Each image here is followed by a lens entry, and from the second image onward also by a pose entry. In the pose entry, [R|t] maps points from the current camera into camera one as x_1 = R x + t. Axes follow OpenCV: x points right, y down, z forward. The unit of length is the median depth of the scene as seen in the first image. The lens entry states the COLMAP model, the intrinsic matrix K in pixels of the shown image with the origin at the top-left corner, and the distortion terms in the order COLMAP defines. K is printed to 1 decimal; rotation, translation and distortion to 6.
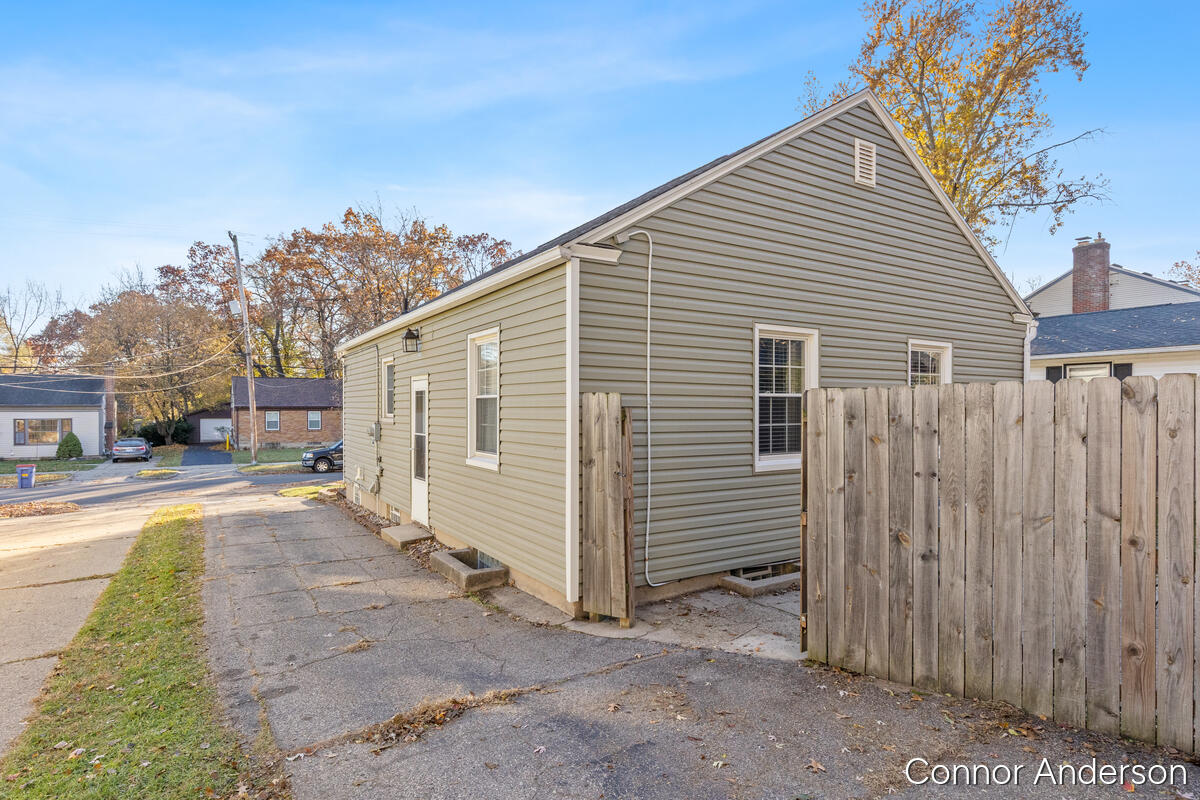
lens RADIAL K [[650.9, 0, 599.7], [0, 650.9, 404.2], [0, 0, 1]] dist [0.003564, 0.000750]
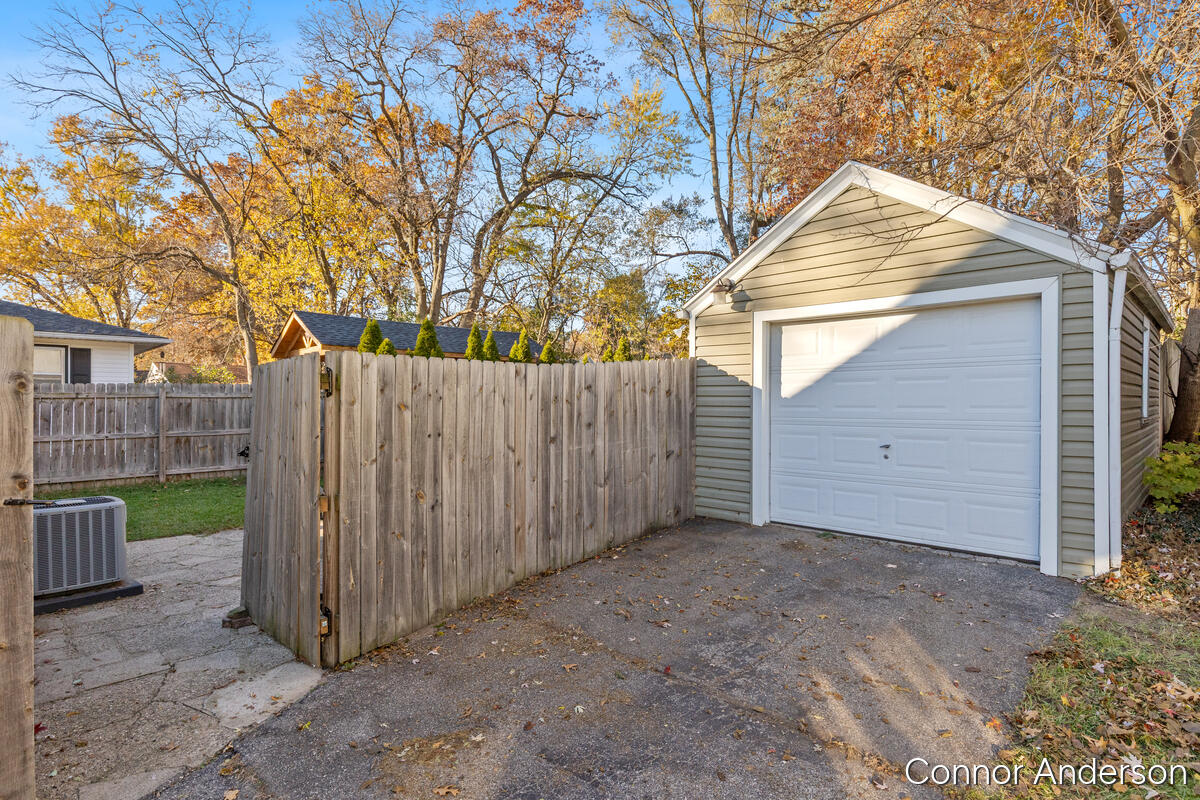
lens RADIAL K [[651.9, 0, 599.1], [0, 651.9, 405.8], [0, 0, 1]] dist [-0.003741, -0.000394]
pose [[-0.258419, 0.000688, 0.966033, -0.652970], [-0.004029, 0.999990, -0.001790, 0.054319], [-0.966025, -0.004354, -0.258413, 0.973372]]
